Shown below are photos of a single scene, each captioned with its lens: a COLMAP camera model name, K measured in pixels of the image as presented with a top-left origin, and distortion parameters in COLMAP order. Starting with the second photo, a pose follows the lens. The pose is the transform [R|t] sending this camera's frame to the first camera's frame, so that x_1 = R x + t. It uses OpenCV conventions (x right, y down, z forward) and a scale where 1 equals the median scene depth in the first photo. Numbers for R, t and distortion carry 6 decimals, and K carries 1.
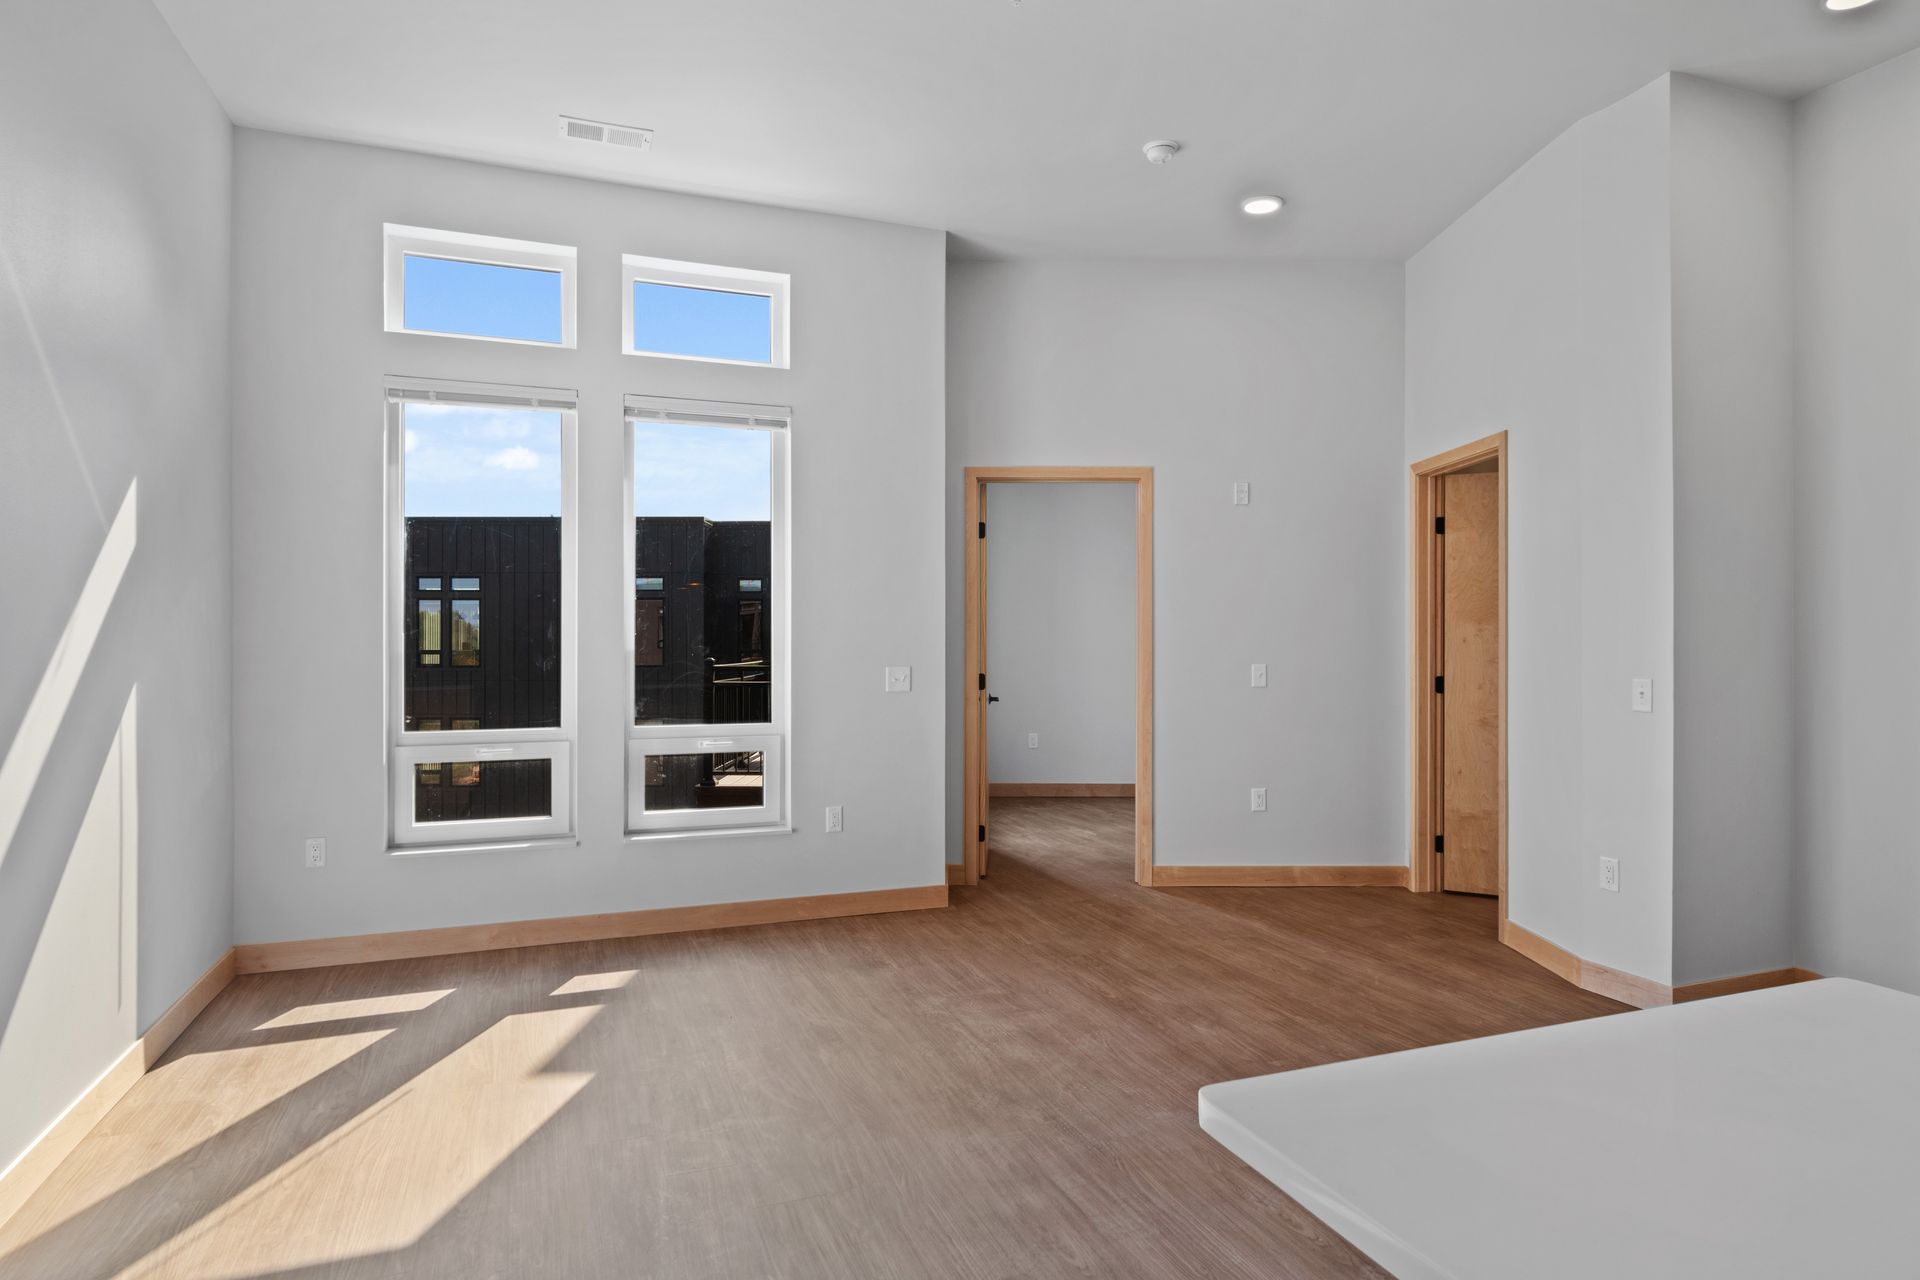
lens RADIAL K [[1092.4, 0, 958.4], [0, 1092.4, 630.3], [0, 0, 1]] dist [0.005933, -0.000073]
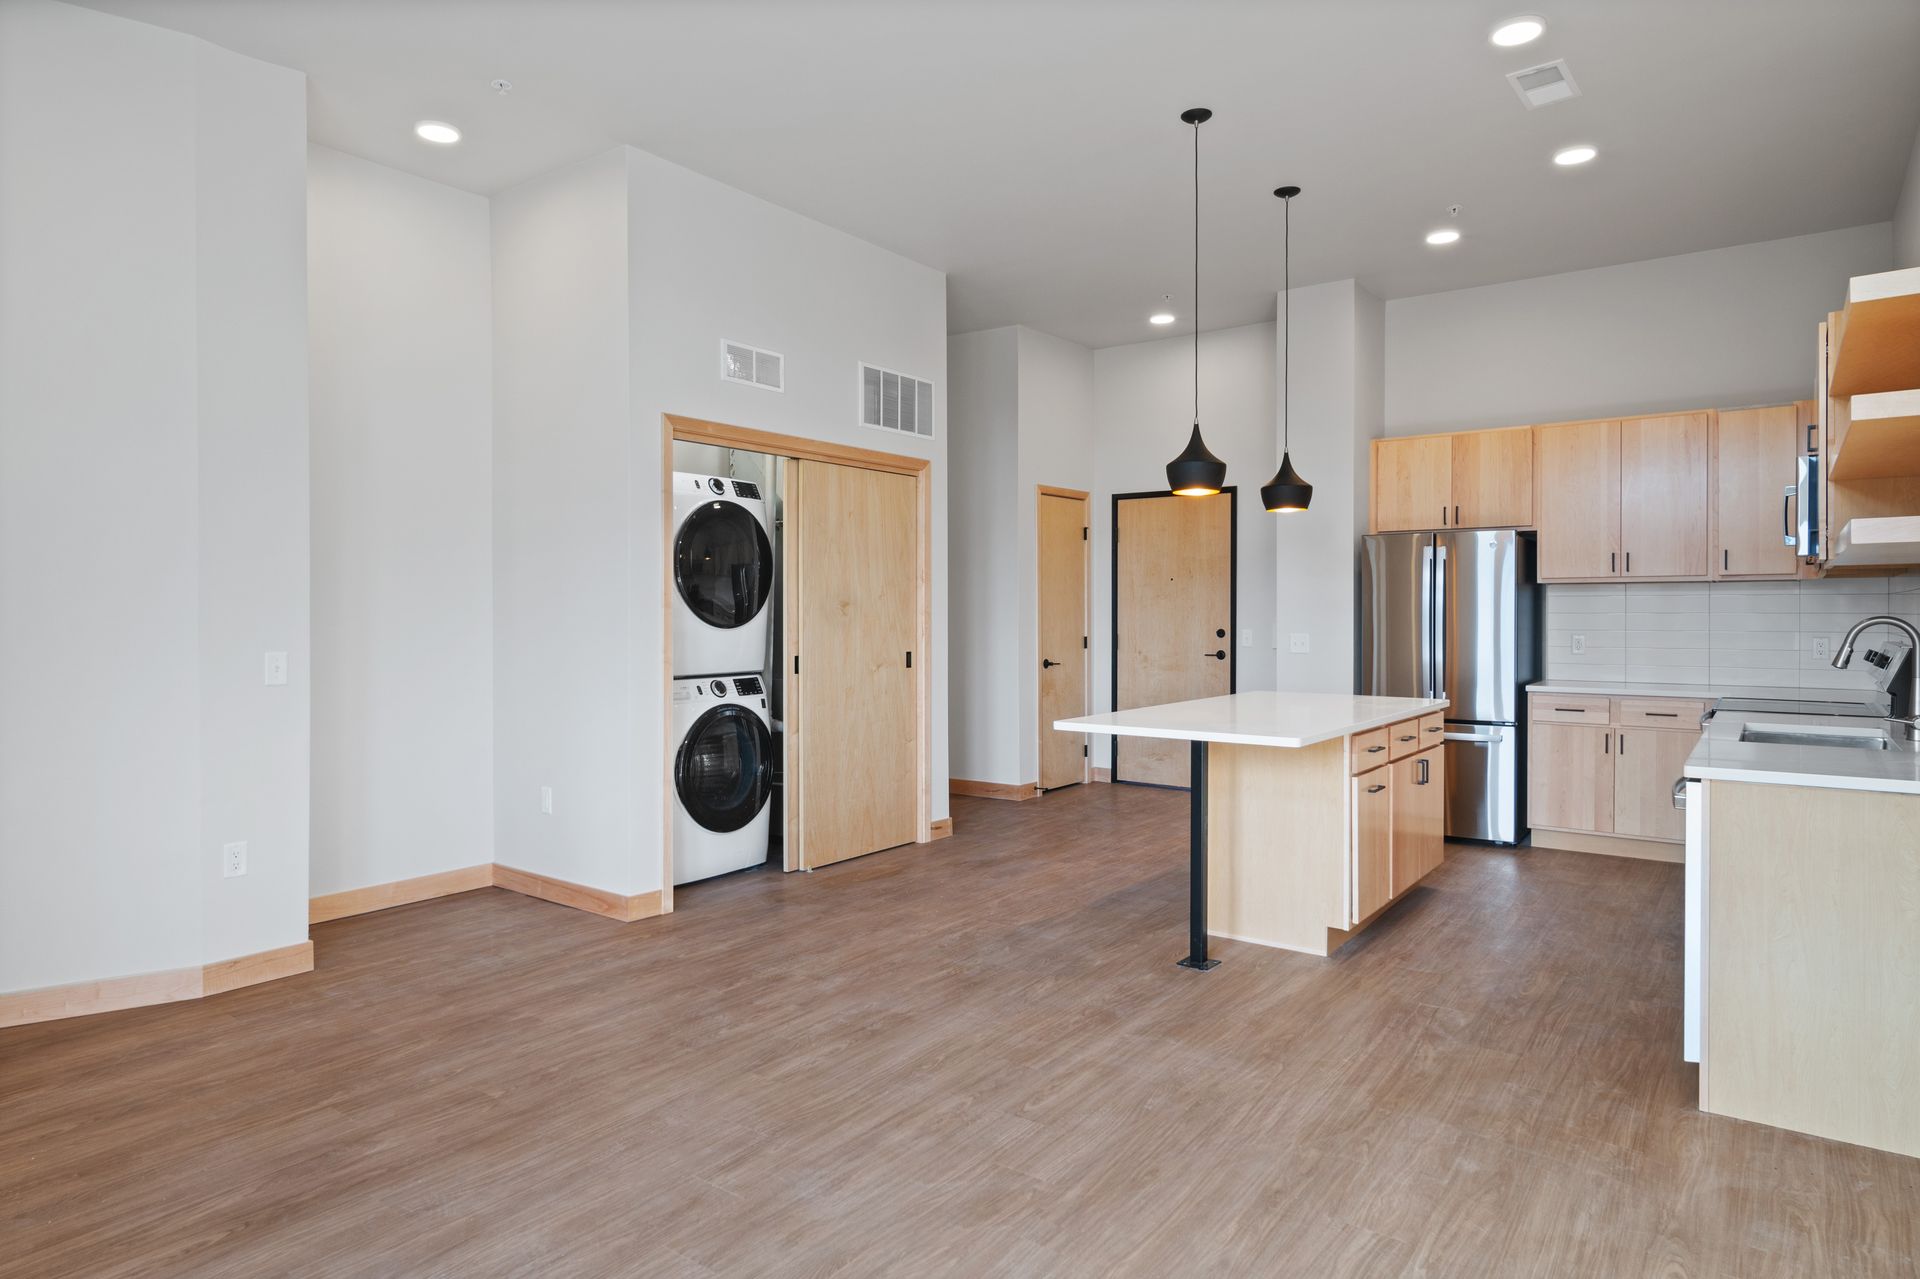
lens RADIAL K [[1092.4, 0, 958.3], [0, 1092.4, 631.1], [0, 0, 1]] dist [0.005933, -0.000073]
pose [[-0.537907, -0.013499, 0.842896, -0.480329], [-0.002335, 0.999892, 0.014524, 0.005540], [-0.843001, 0.005845, -0.537880, 0.852857]]
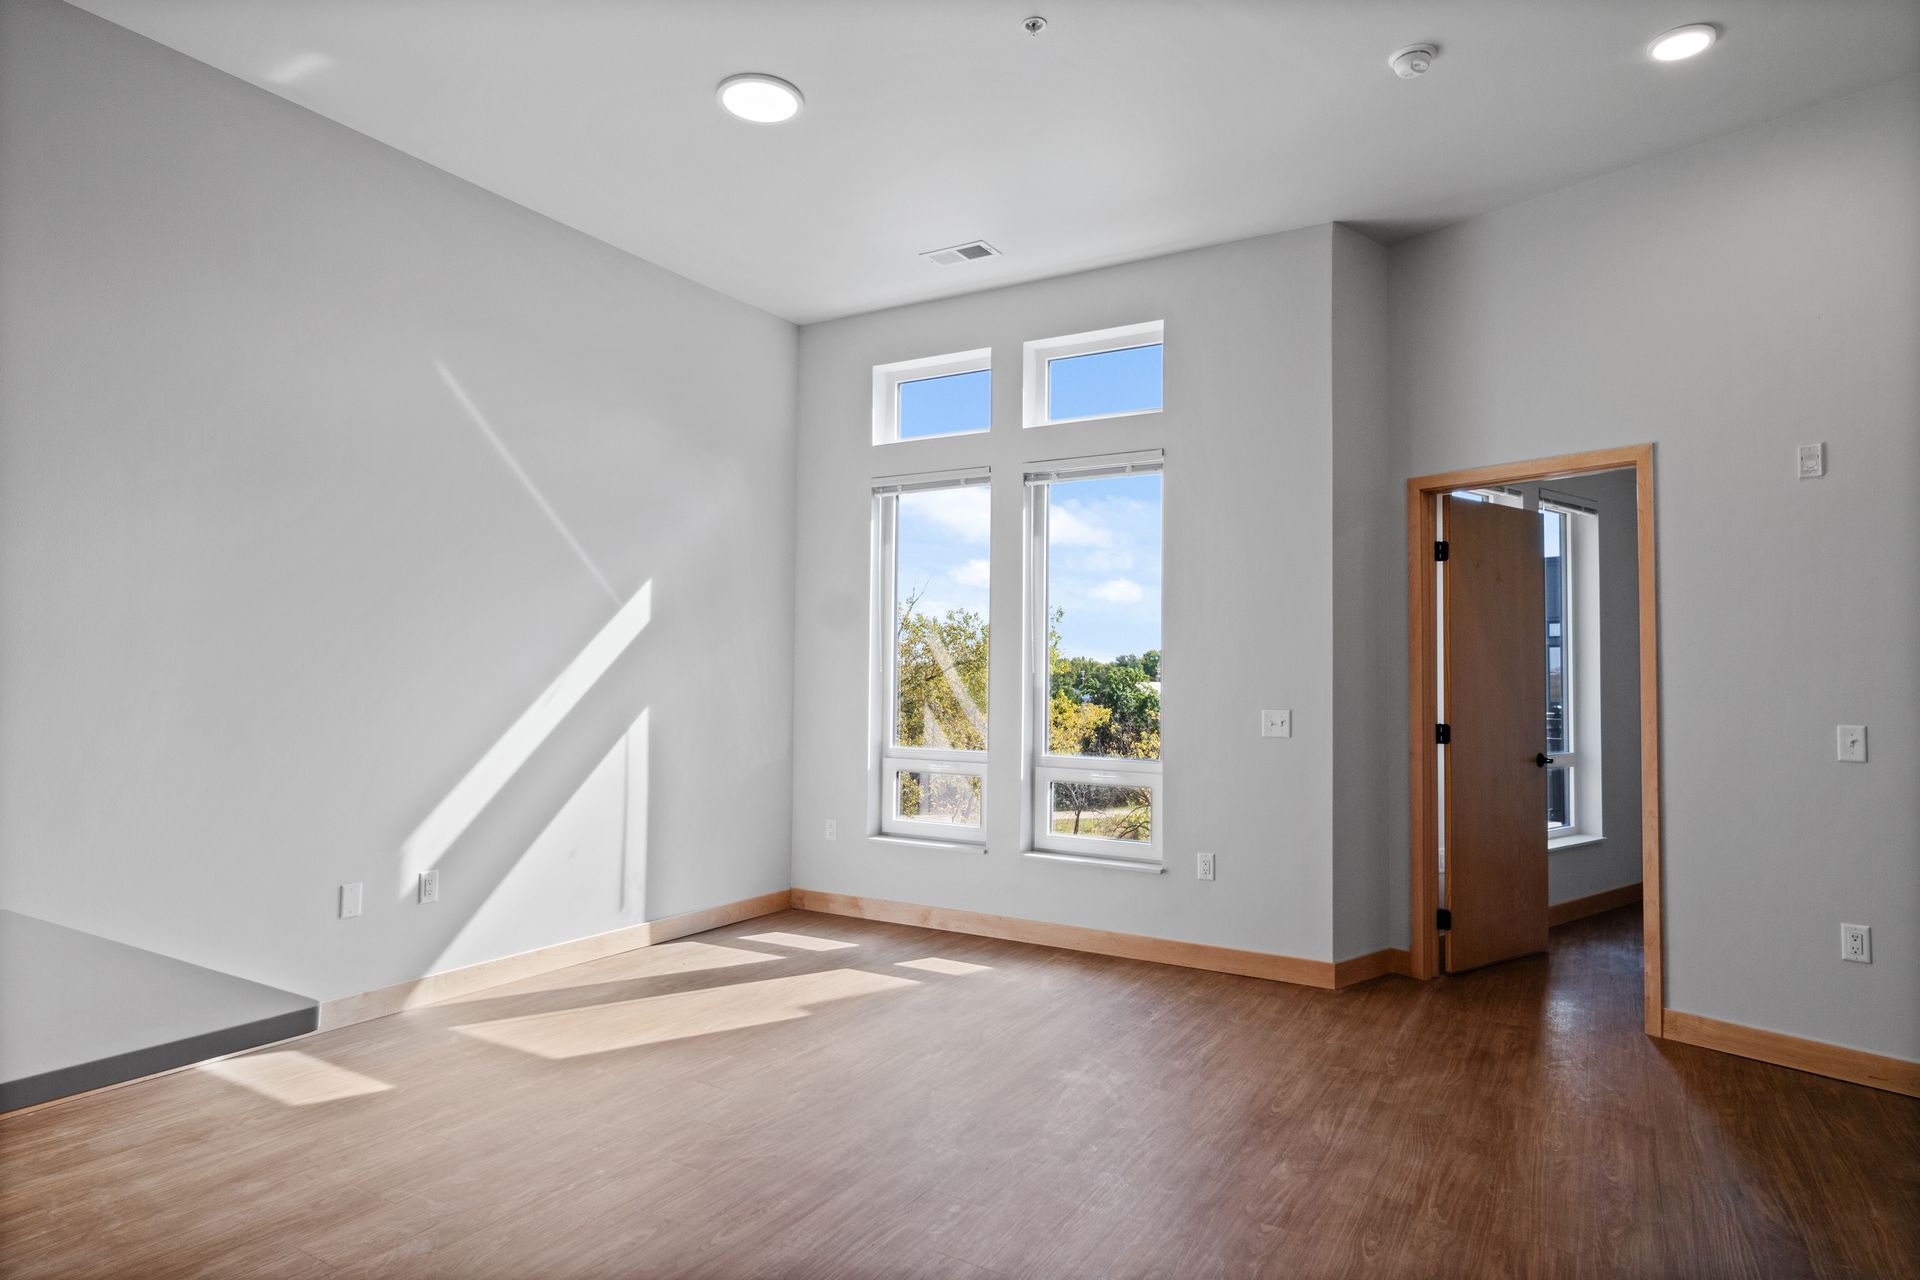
lens RADIAL K [[1092.4, 0, 956.5], [0, 1092.4, 630.8], [0, 0, 1]] dist [0.005933, -0.000073]
pose [[0.617382, -0.027744, -0.786174, 0.566240], [-0.008337, 0.999091, -0.041805, 0.008727], [0.786619, 0.032364, 0.616590, 0.251414]]
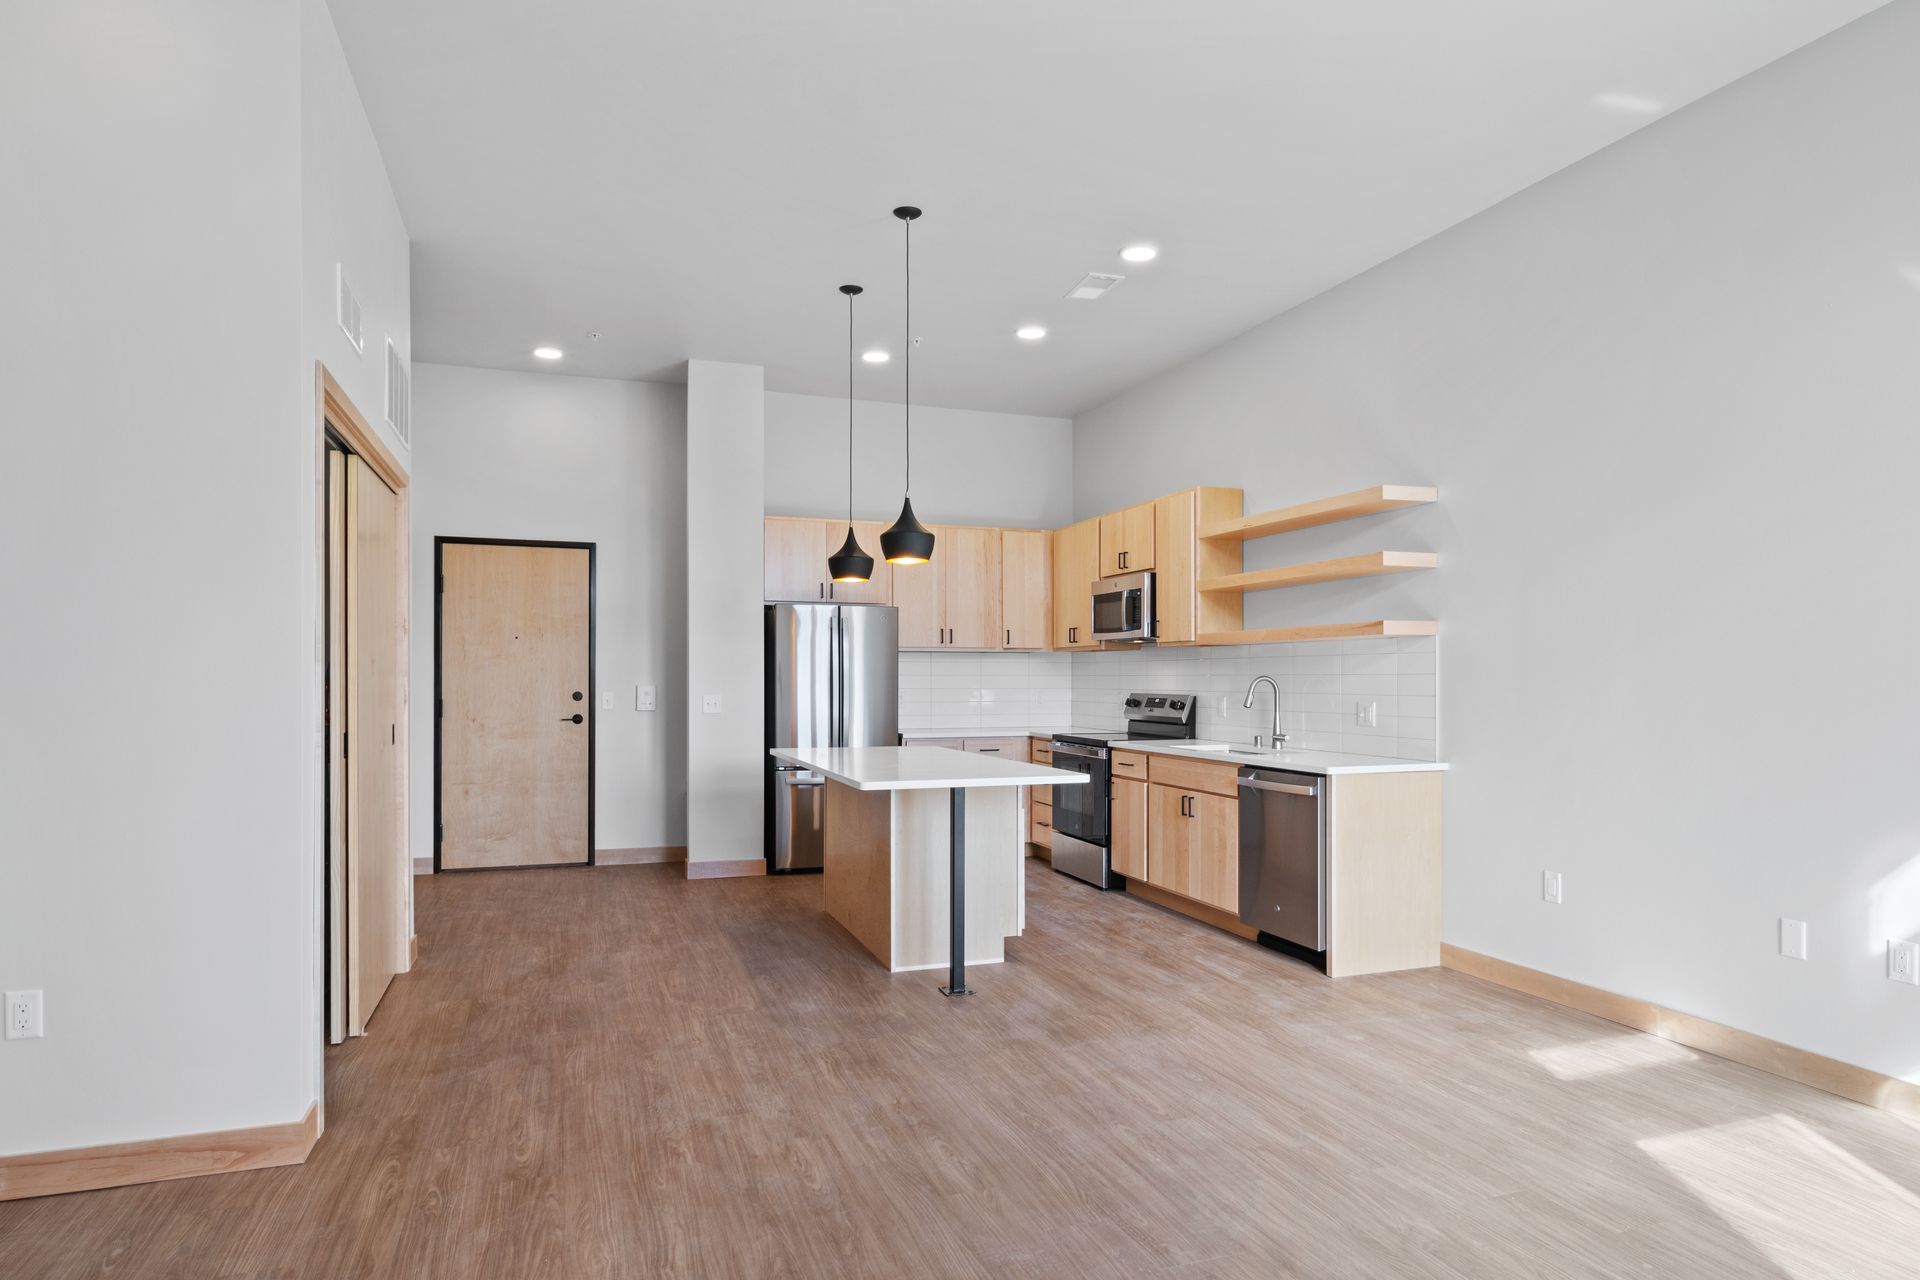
lens RADIAL K [[1092.4, 0, 950.2], [0, 1092.4, 683.3], [0, 0, 1]] dist [0.005933, -0.000073]
pose [[-0.999478, 0.000050, 0.032321, 0.140348], [0.000064, 1.000000, 0.000438, 0.013255], [-0.032321, 0.000440, -0.999477, 1.189191]]
